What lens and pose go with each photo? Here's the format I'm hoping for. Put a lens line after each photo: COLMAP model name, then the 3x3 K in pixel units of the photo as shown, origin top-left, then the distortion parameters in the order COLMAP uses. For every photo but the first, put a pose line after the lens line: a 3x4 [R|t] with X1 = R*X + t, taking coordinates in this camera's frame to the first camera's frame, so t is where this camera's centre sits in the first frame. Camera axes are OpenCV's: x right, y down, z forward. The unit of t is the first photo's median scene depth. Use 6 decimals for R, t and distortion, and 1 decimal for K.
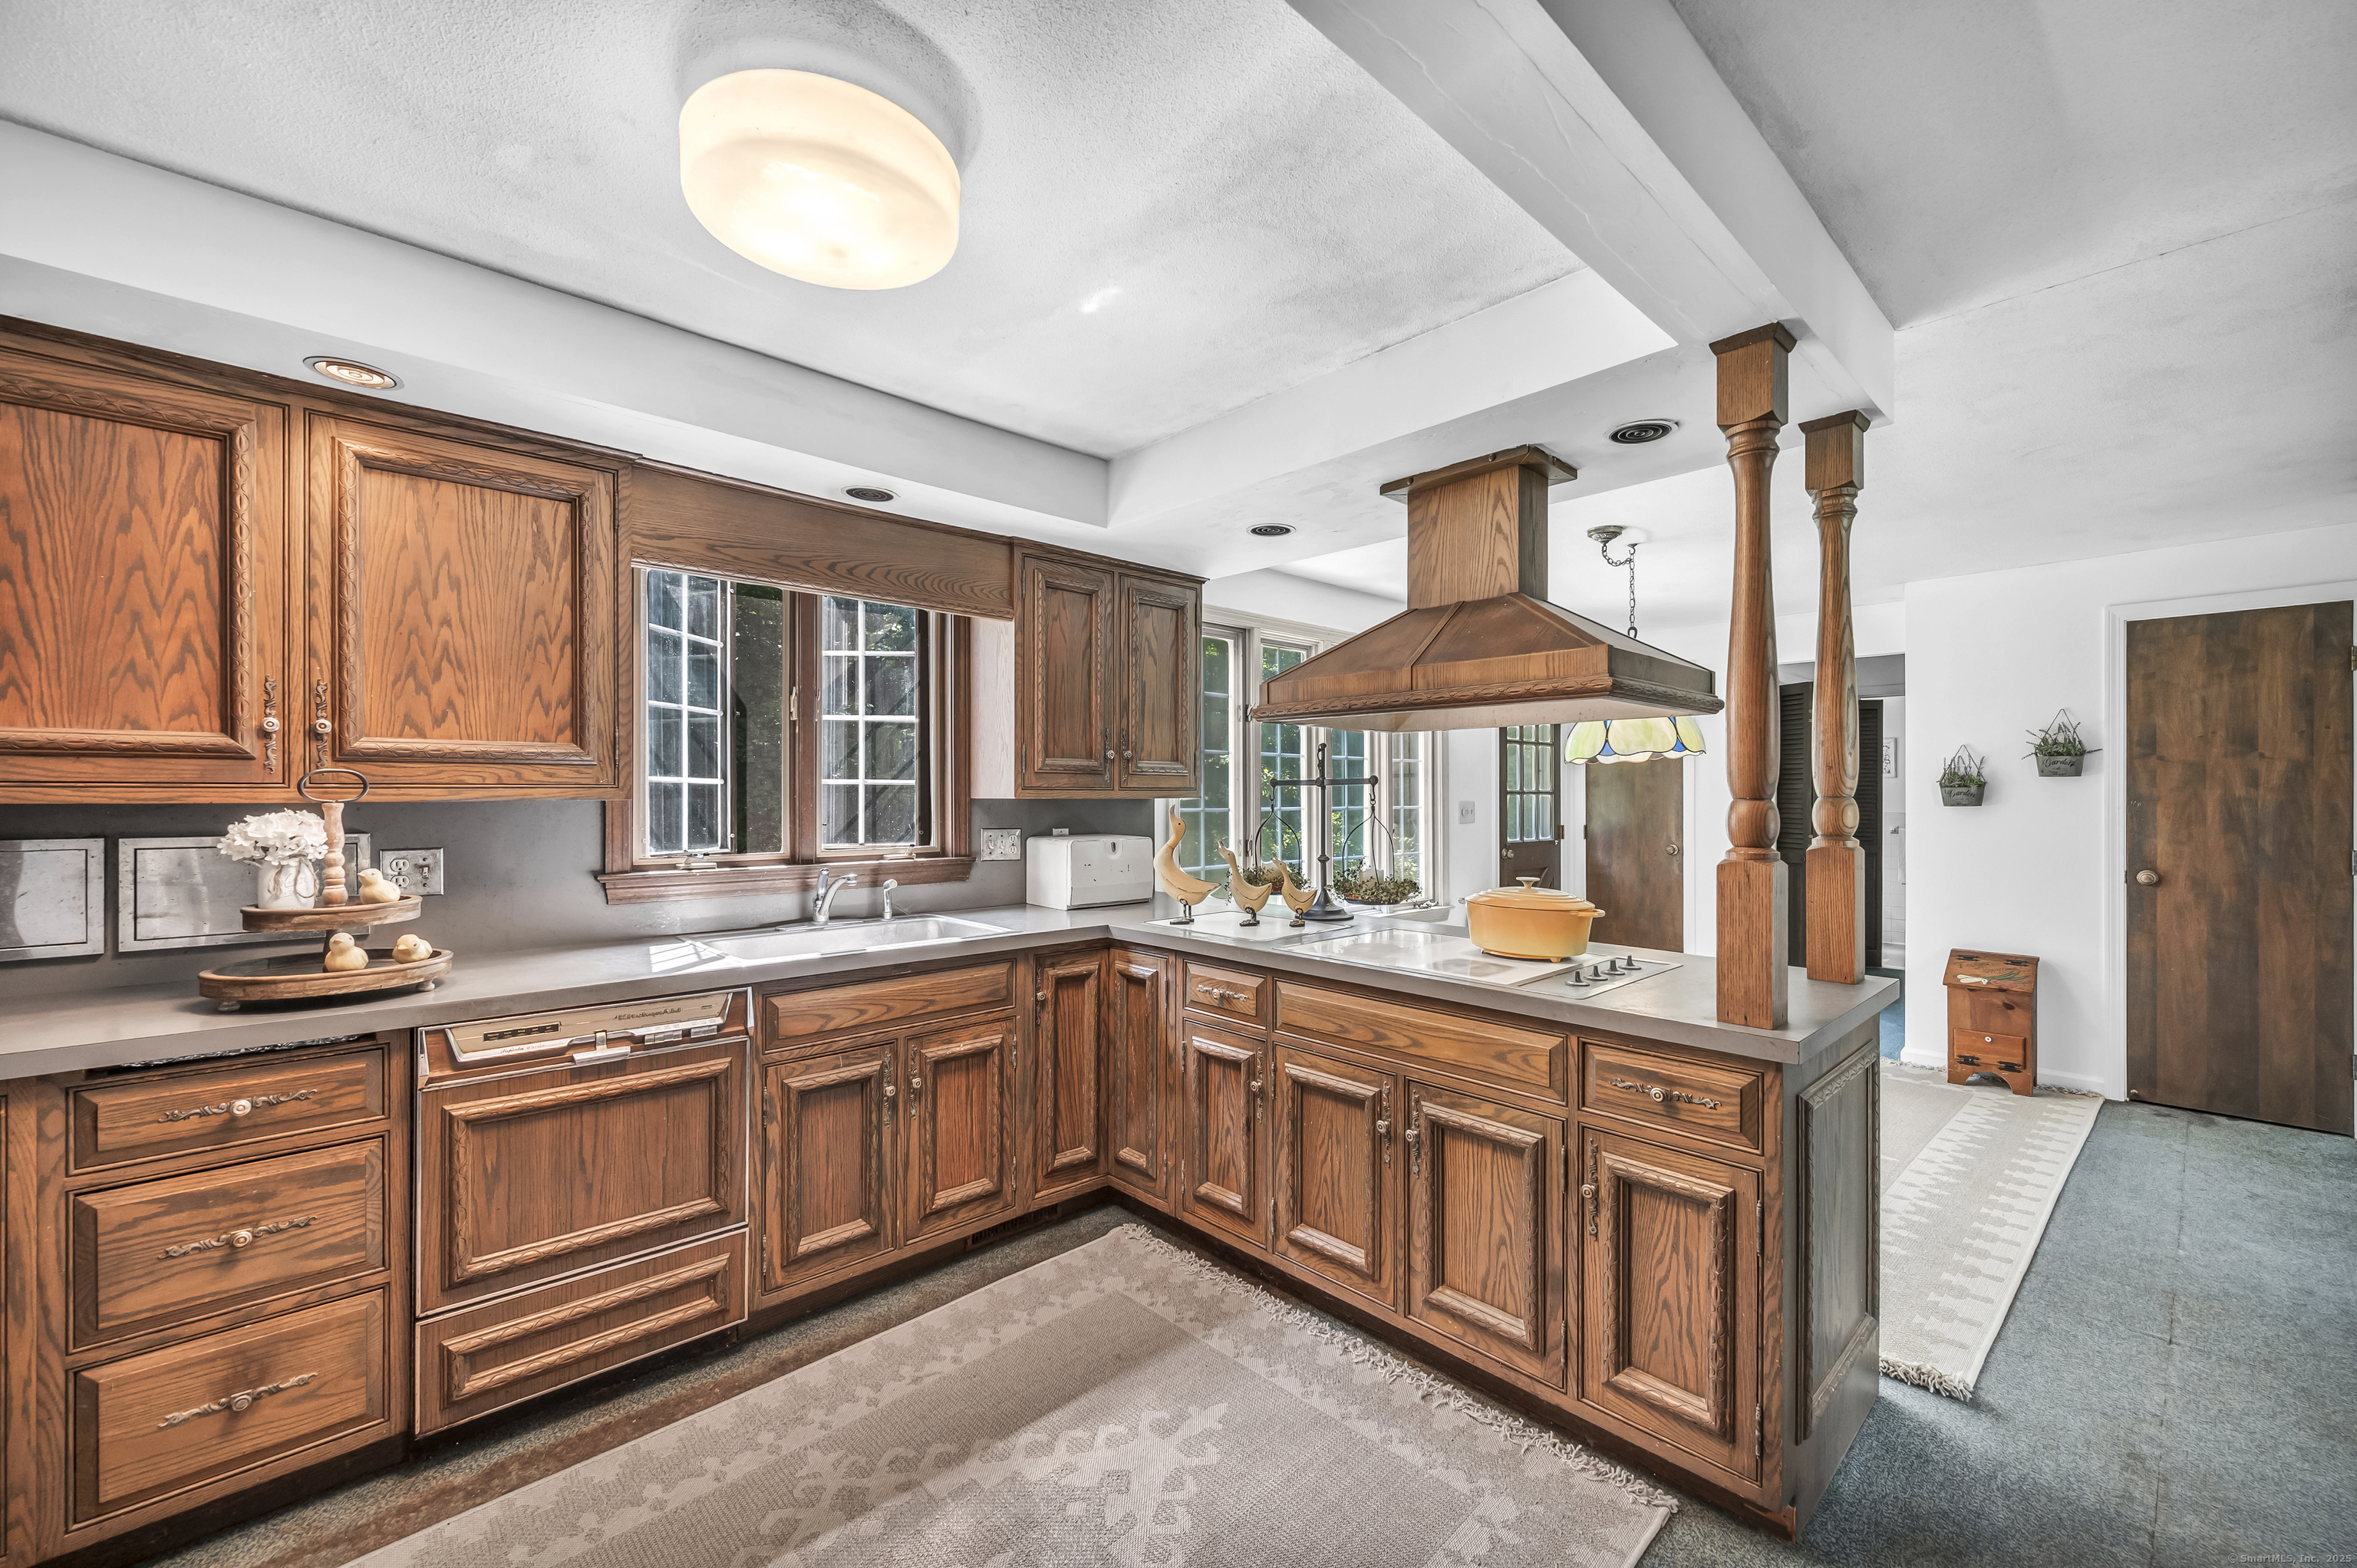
lens RADIAL K [[937.3, 0, 1195.3], [0, 937.3, 787.9], [0, 0, 1]] dist [0.000826, -0.000755]
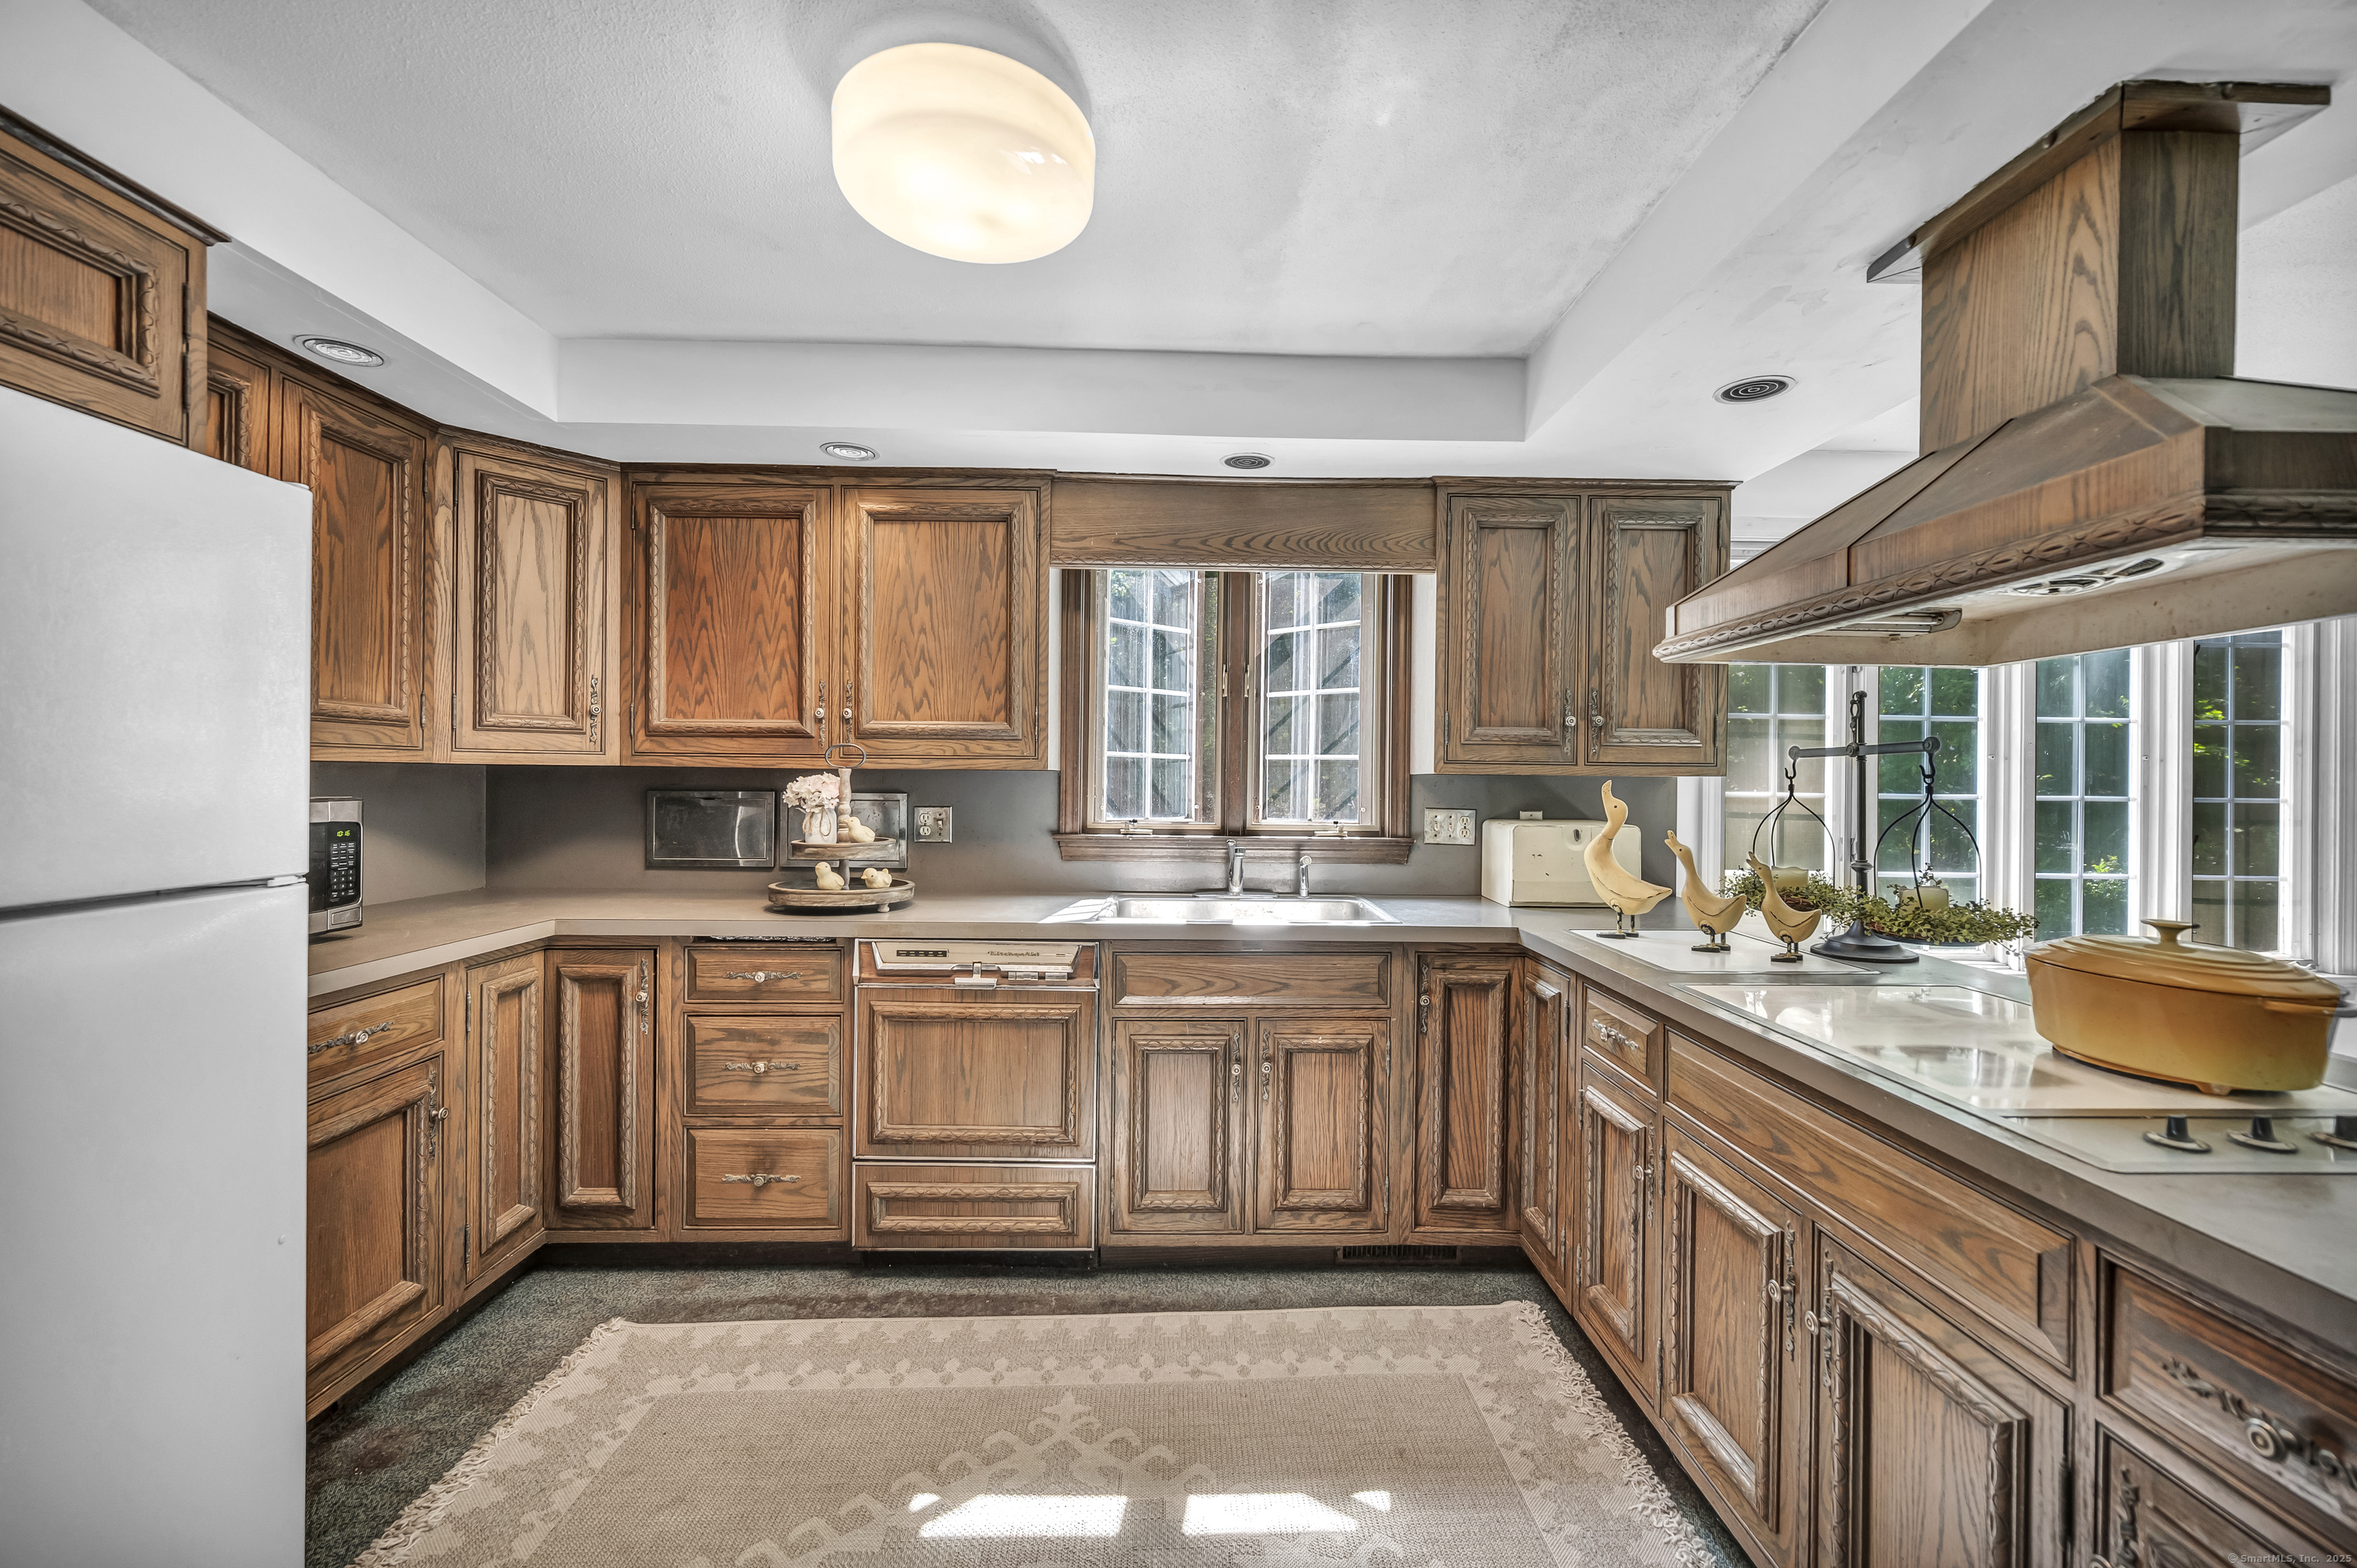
lens RADIAL K [[937.3, 0, 1184.3], [0, 937.3, 778.2], [0, 0, 1]] dist [0.000826, -0.000755]
pose [[0.744038, 0.006868, -0.668102, 0.299076], [-0.005293, 0.999976, 0.004386, 0.017577], [0.668116, 0.000273, 0.744057, 0.251591]]
